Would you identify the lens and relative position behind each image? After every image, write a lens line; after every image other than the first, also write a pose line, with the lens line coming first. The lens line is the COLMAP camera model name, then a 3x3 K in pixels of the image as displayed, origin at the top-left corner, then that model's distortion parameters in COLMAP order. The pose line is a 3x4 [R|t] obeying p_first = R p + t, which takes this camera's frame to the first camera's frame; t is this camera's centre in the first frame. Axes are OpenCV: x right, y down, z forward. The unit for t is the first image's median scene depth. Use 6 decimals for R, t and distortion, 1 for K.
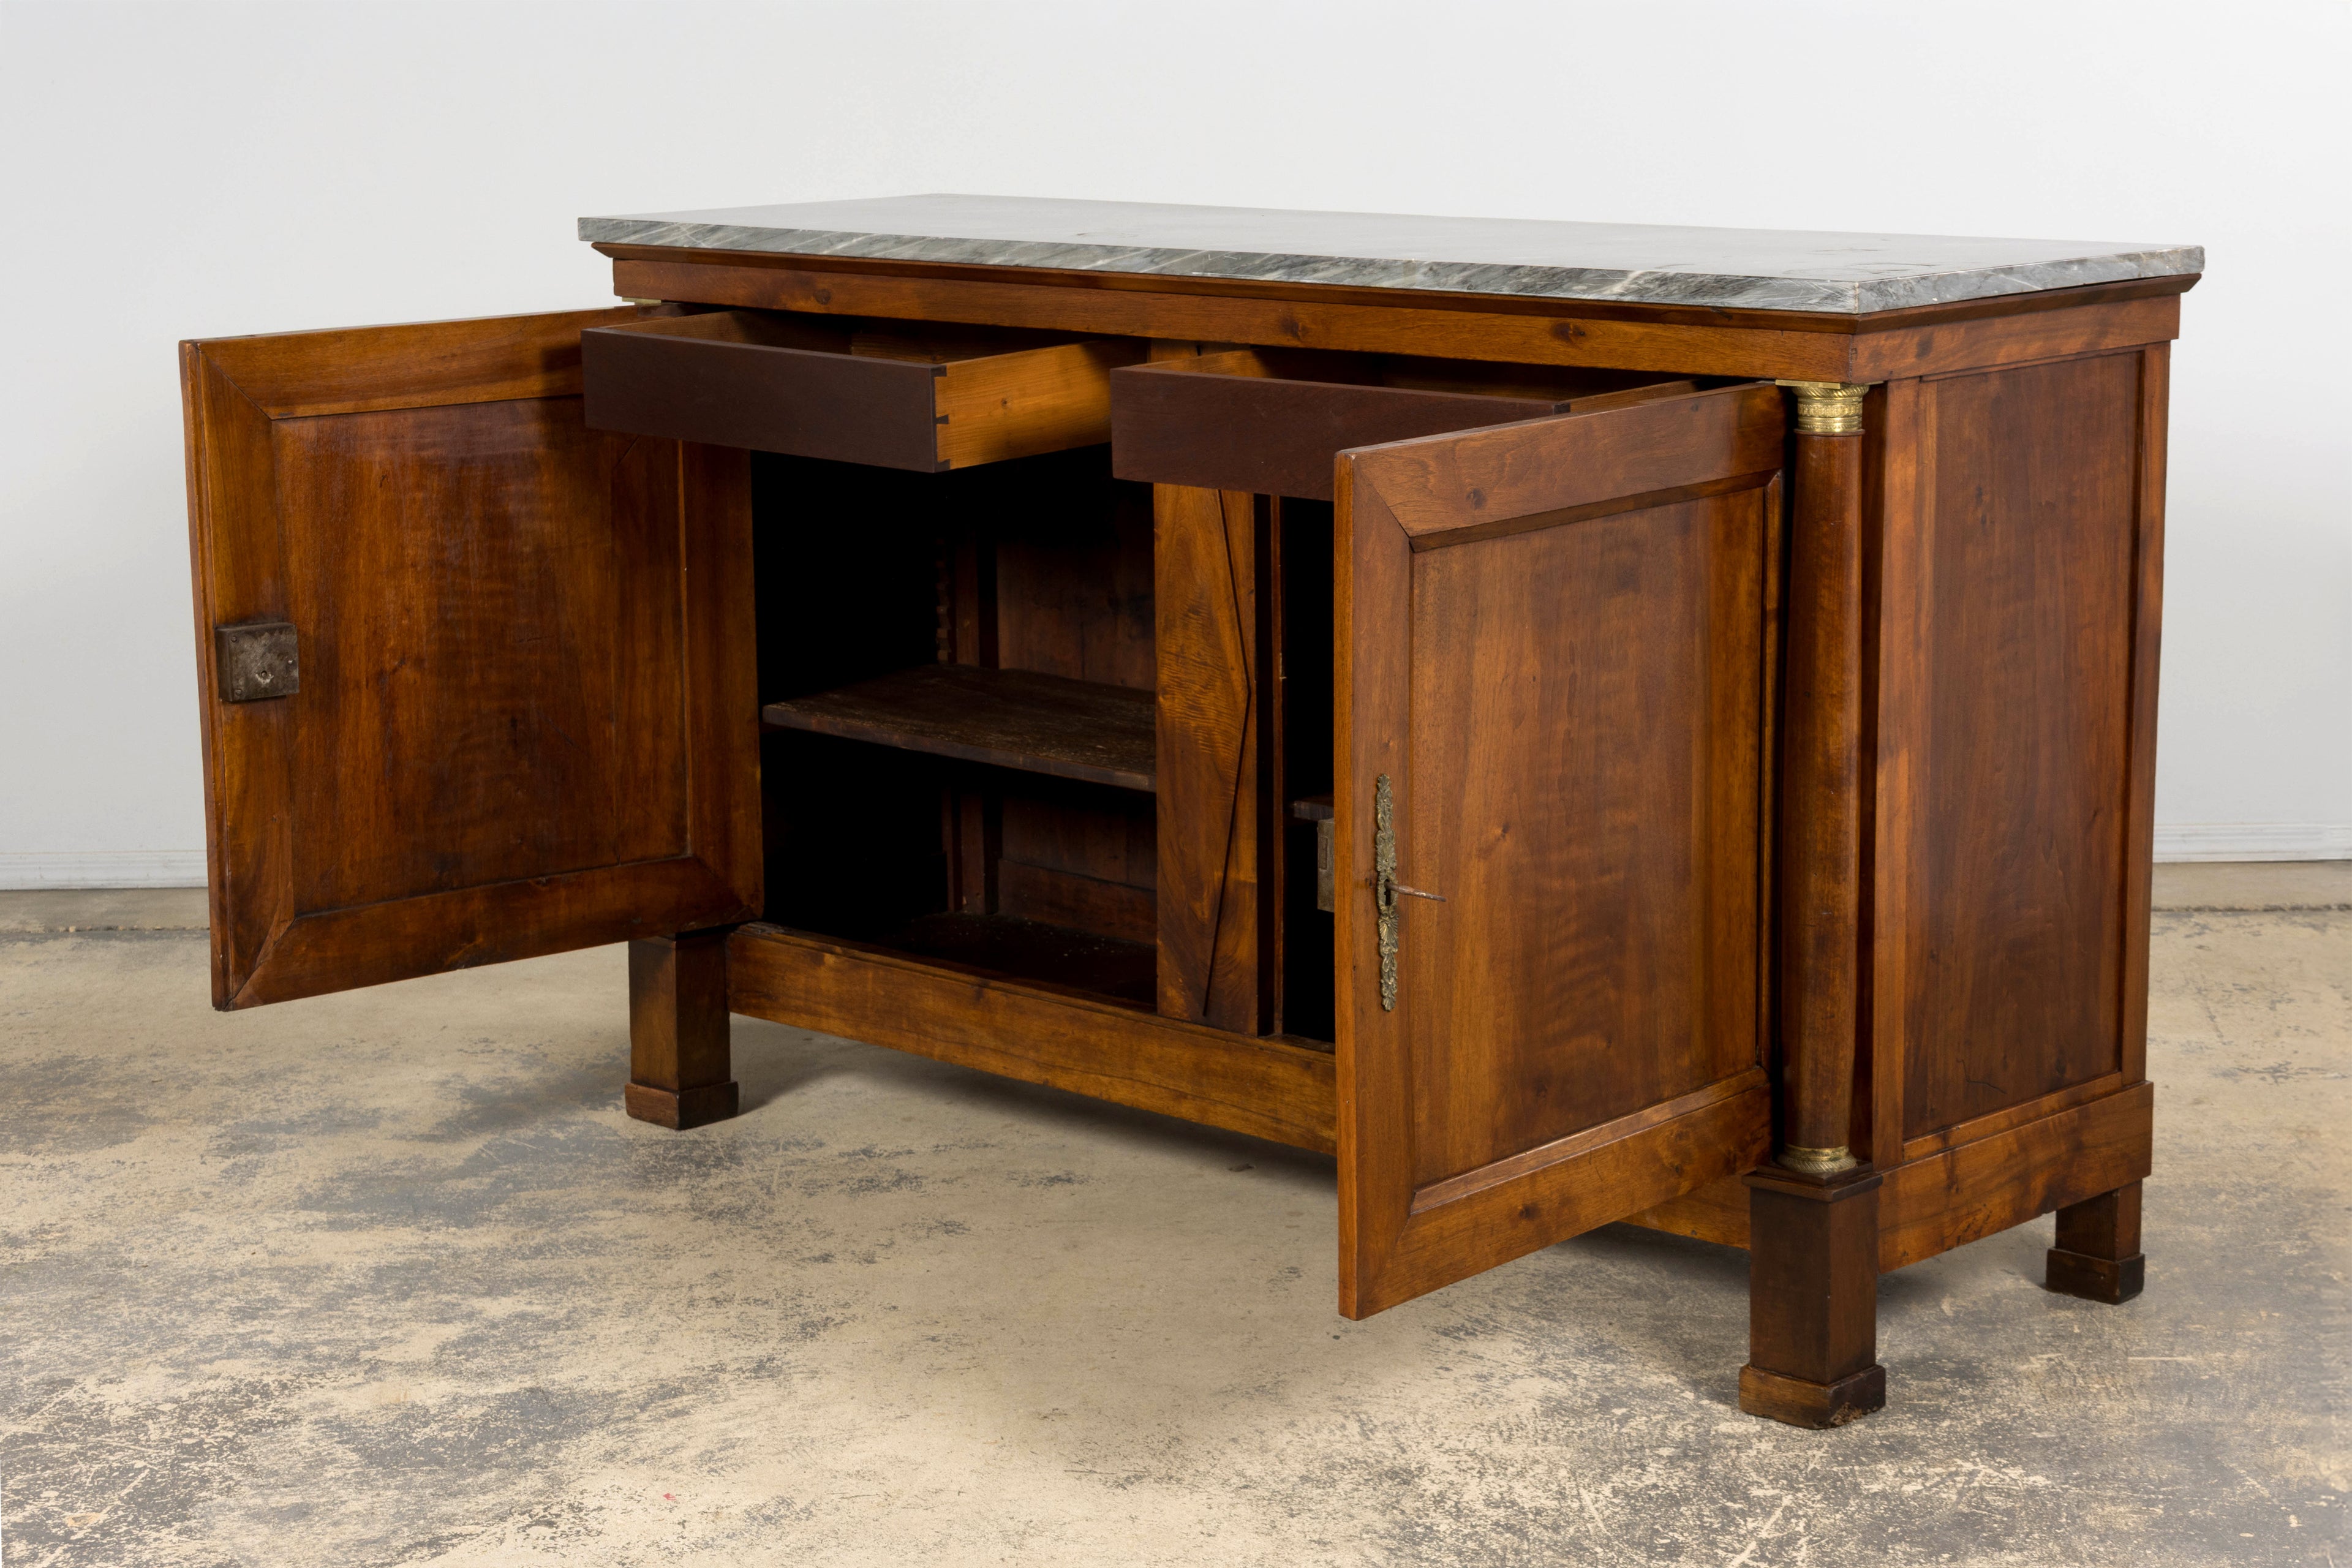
lens RADIAL K [[4499.8, 0, 1137.0], [0, 4499.8, 821.5], [0, 0, 1]] dist [-0.010681, 0.106672]
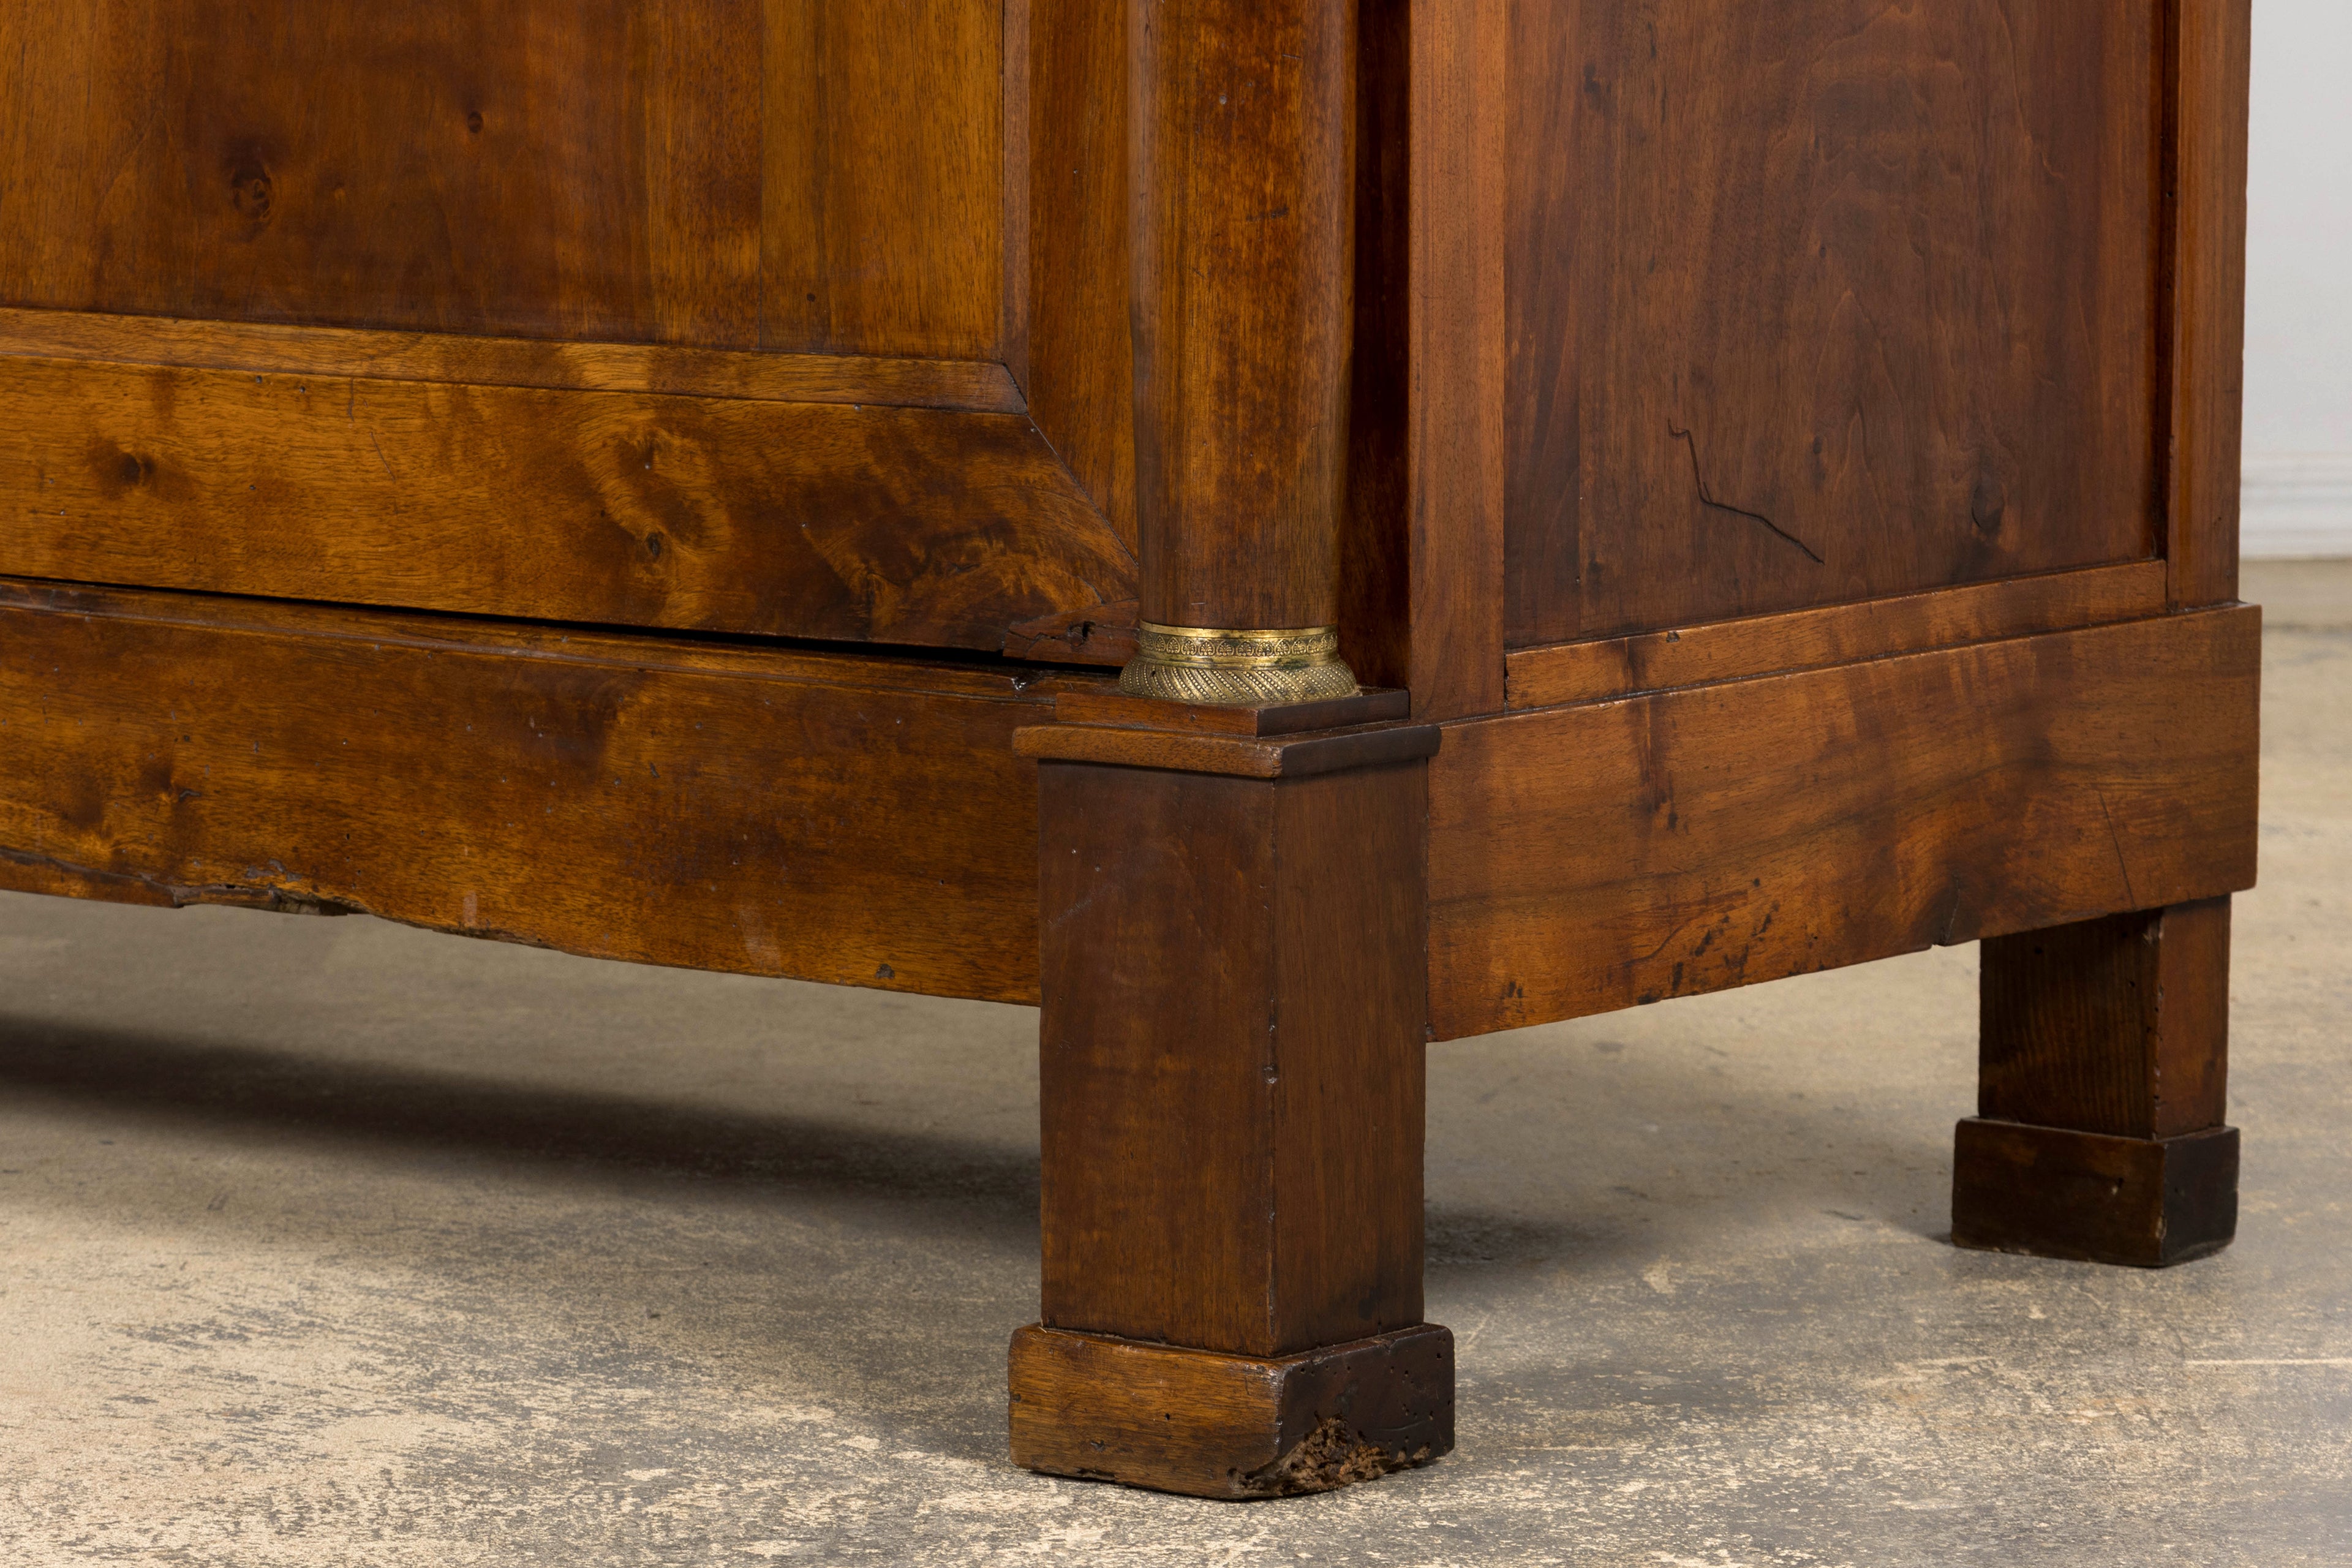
lens RADIAL K [[10560.2, 0, 780.6], [0, 10560.2, 1061.8], [0, 0, 1]] dist [-0.067473, -1.330096]
pose [[0.997180, 0.003978, 0.074935, 0.057820], [-0.000791, 0.999096, -0.042515, 0.130129], [-0.075036, 0.042336, 0.996282, 0.228585]]
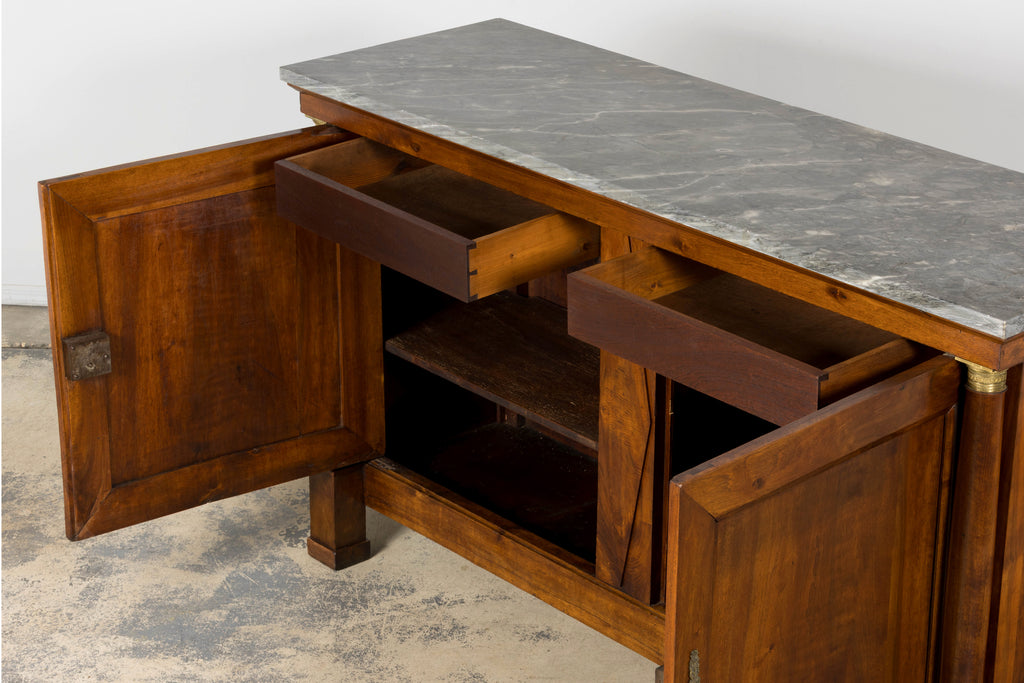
lens RADIAL K [[2424.3, 0, 516.2], [0, 2424.3, 367.2], [0, 0, 1]] dist [-0.019605, -0.197447]
pose [[0.996643, 0.041841, -0.070364, 0.040462], [-0.026390, 0.977841, 0.207677, -0.255930], [0.077495, -0.205123, 0.975663, 0.106499]]
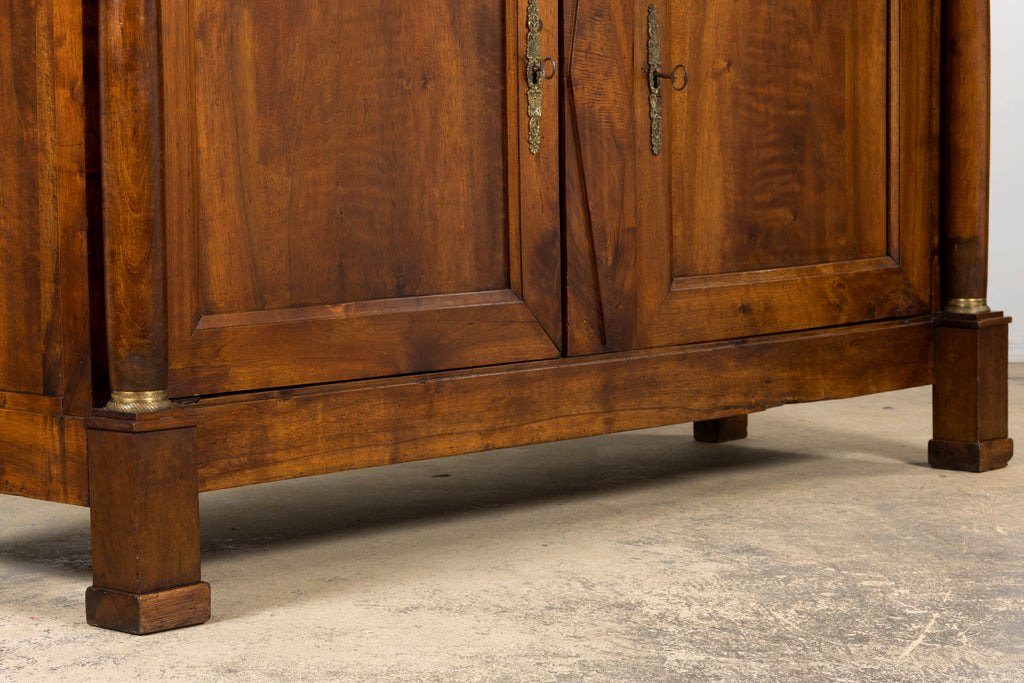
lens RADIAL K [[2713.1, 0, 471.6], [0, 2713.1, 370.1], [0, 0, 1]] dist [-0.077107, -0.069237]
pose [[-0.023364, -0.084391, 0.996159, -0.799298], [0.200557, 0.975779, 0.087368, -0.024926], [-0.979403, 0.201828, -0.005873, 1.139416]]
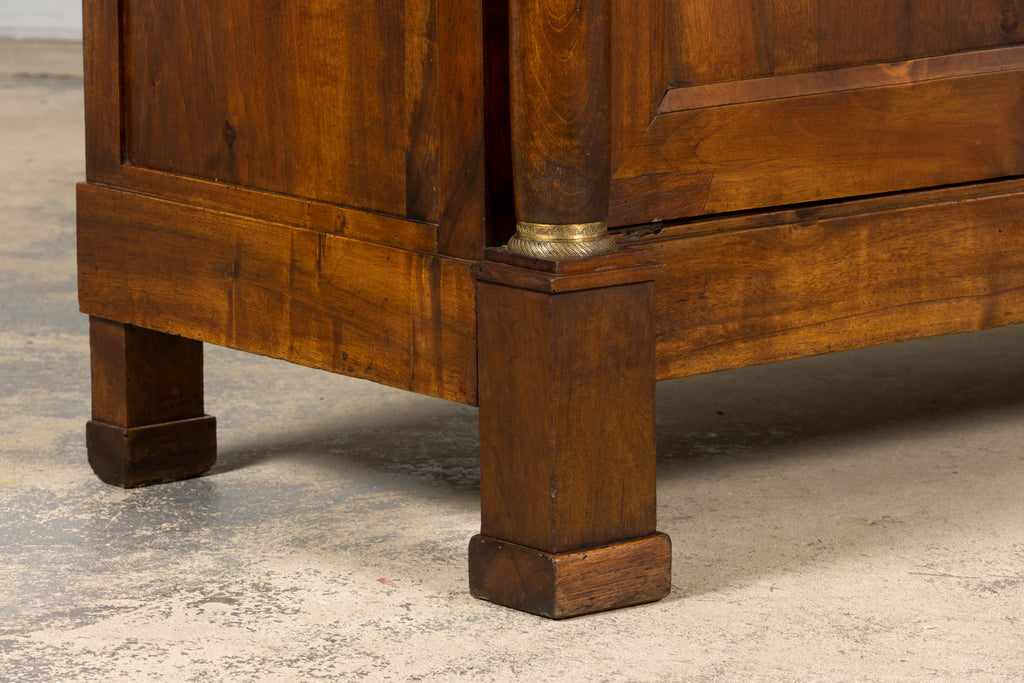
lens RADIAL K [[5518.8, 0, 454.4], [0, 5518.8, 379.5], [0, 0, 1]] dist [0.197528, 3.841633]
pose [[0.123566, -0.173172, 0.977110, -0.954031], [0.193822, 0.969903, 0.147384, -0.081391], [-0.973224, 0.171174, 0.153411, 1.108570]]
